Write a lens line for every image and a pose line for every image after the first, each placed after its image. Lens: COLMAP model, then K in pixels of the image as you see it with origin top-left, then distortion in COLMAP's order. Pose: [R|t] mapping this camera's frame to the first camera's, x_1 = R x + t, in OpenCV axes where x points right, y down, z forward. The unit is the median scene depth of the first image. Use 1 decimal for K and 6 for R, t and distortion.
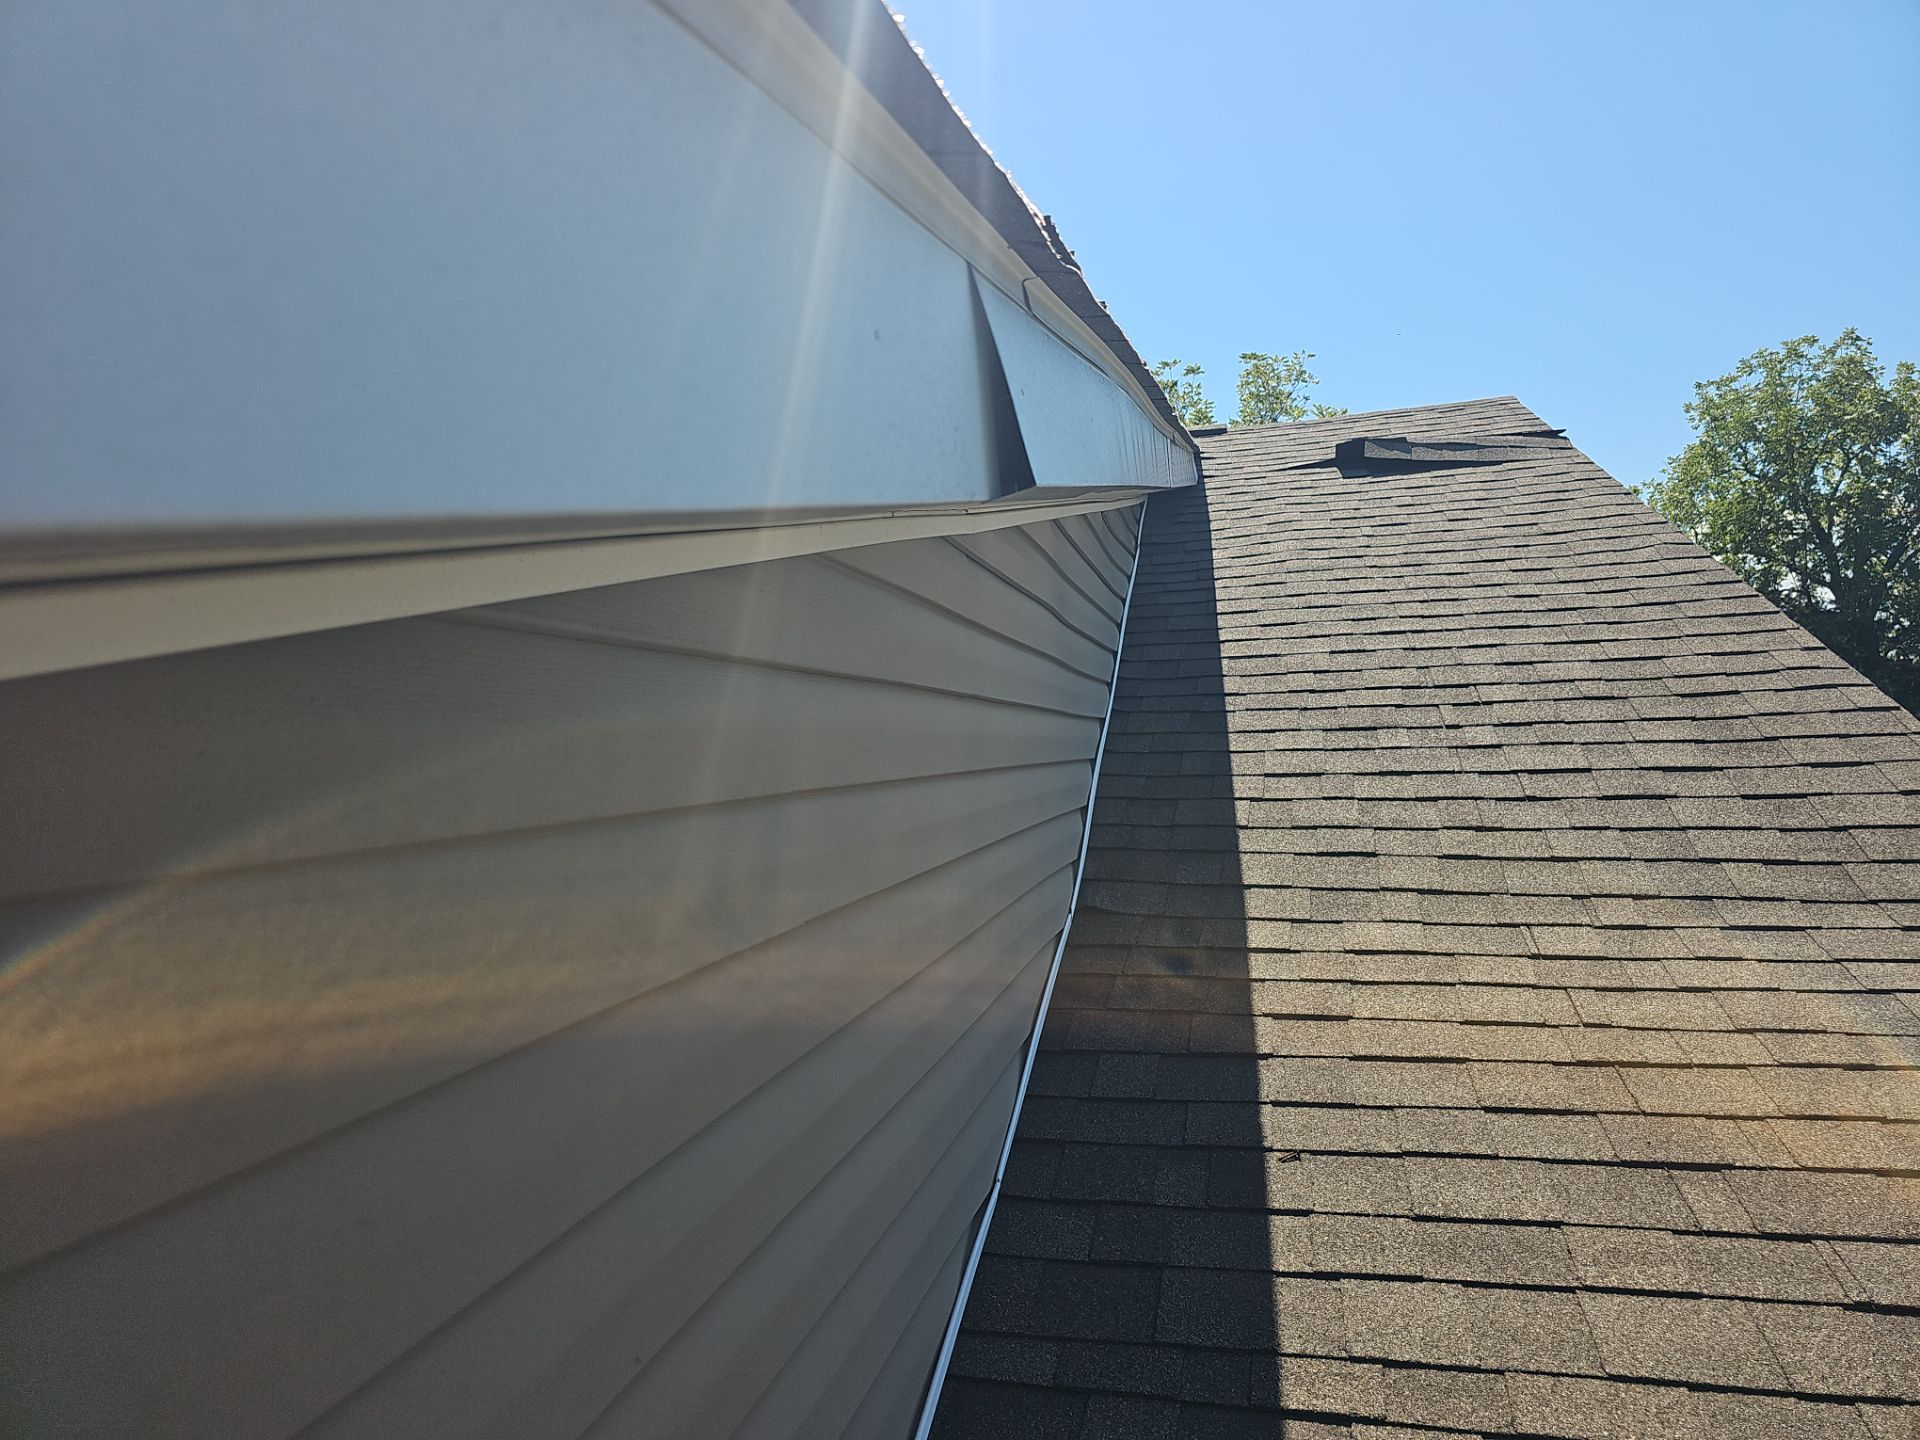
lens RADIAL K [[1272.8, 0, 960.0], [0, 1272.8, 720.0], [0, 0, 1]] dist [0.107025, -0.110942]
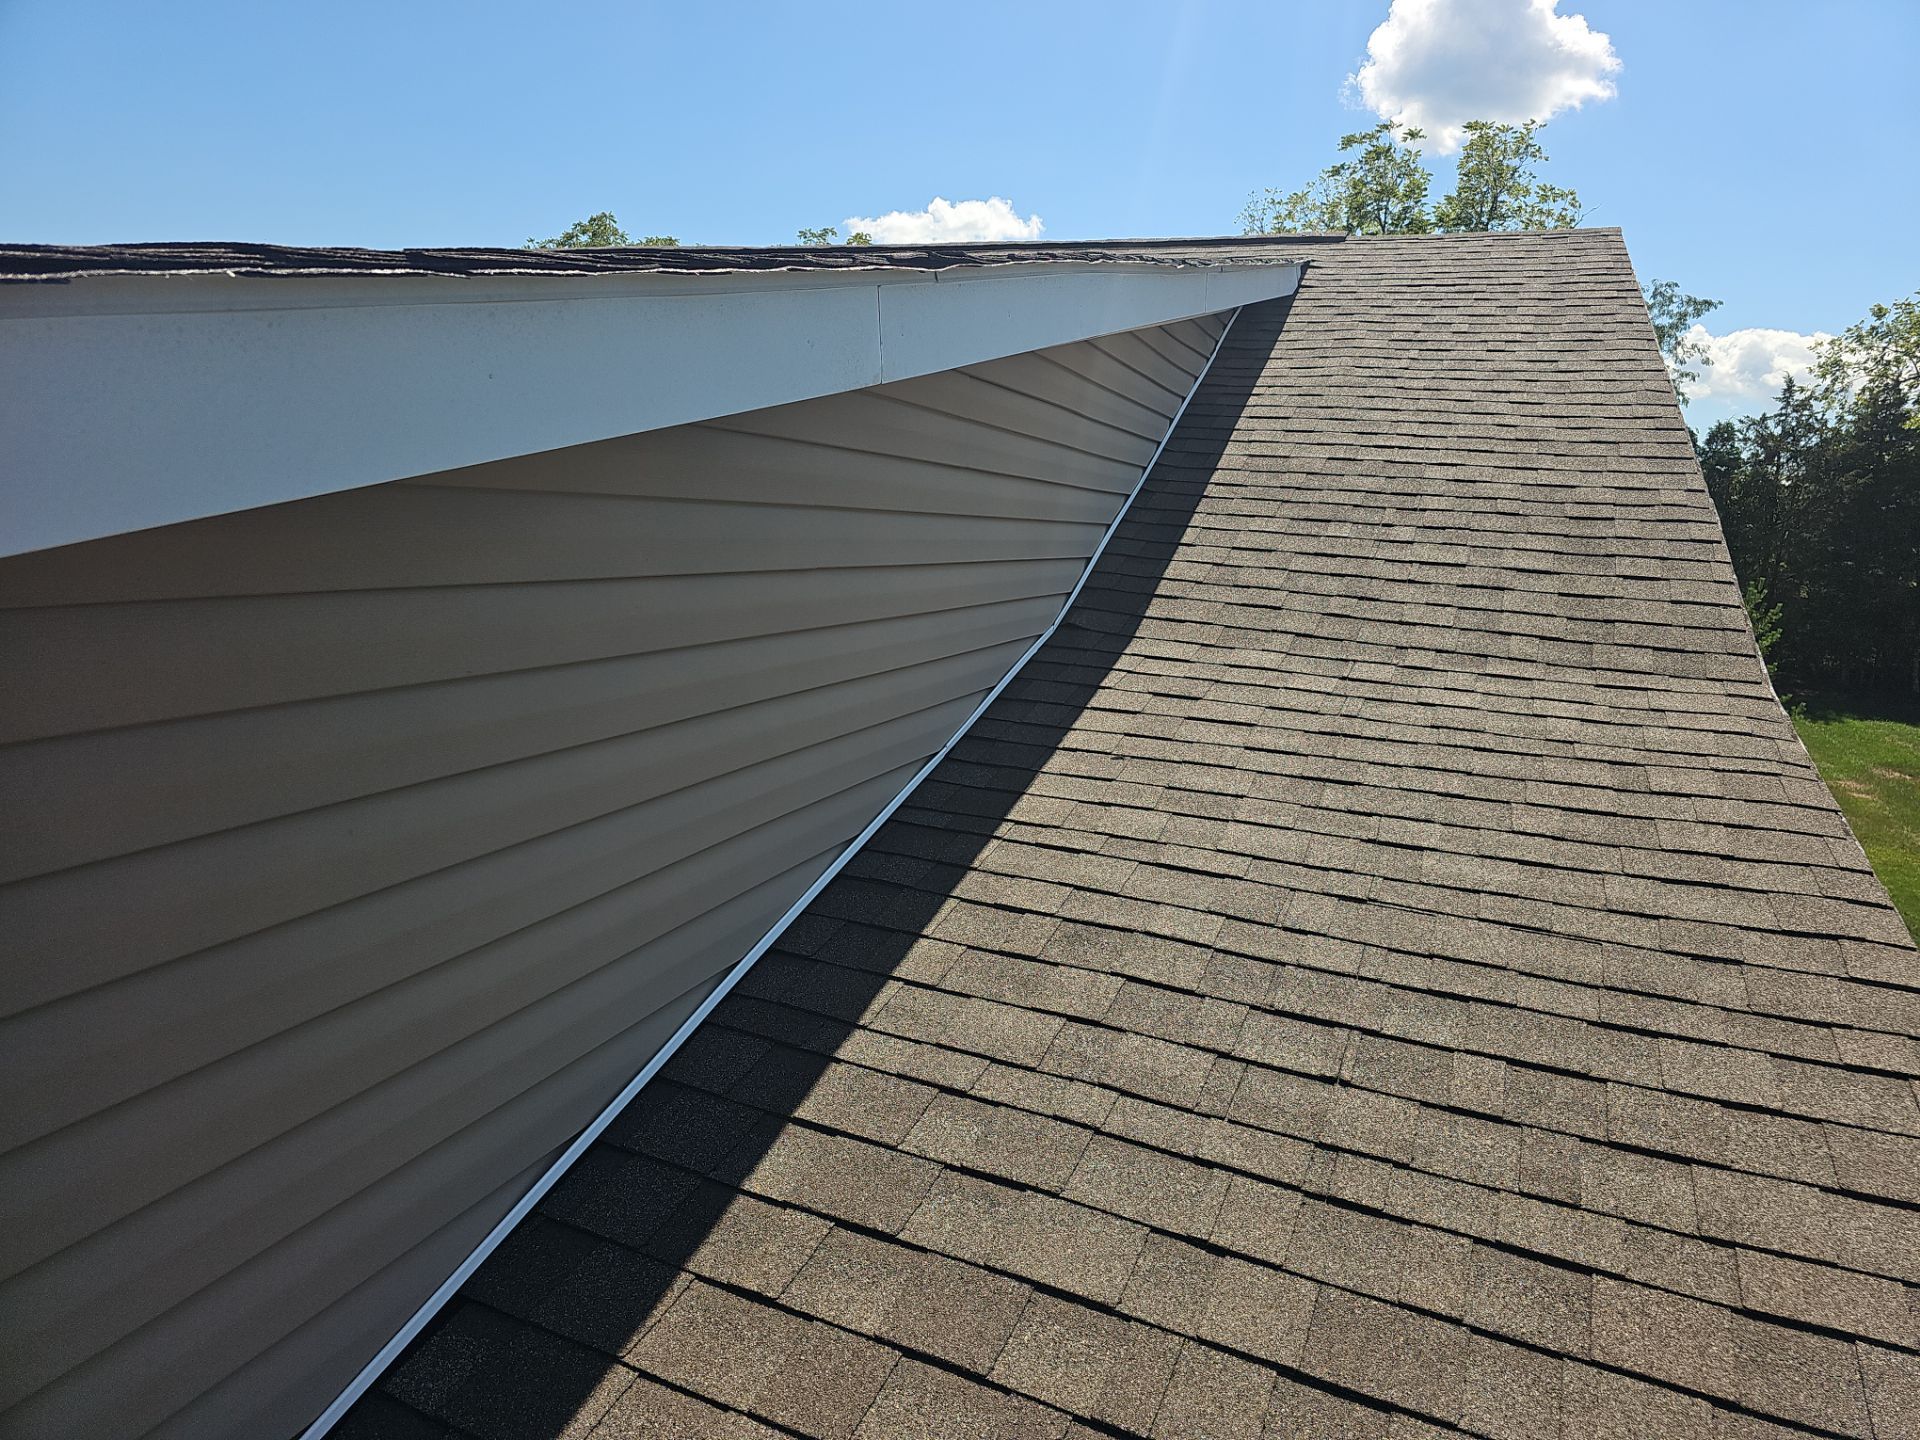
lens RADIAL K [[1283.2, 0, 960.0], [0, 1283.2, 720.0], [0, 0, 1]] dist [0.046199, -0.040507]
pose [[0.986265, 0.118231, -0.115334, 0.126424], [-0.095445, 0.977858, 0.186237, -0.003819], [0.134799, -0.172671, 0.975712, -0.359578]]
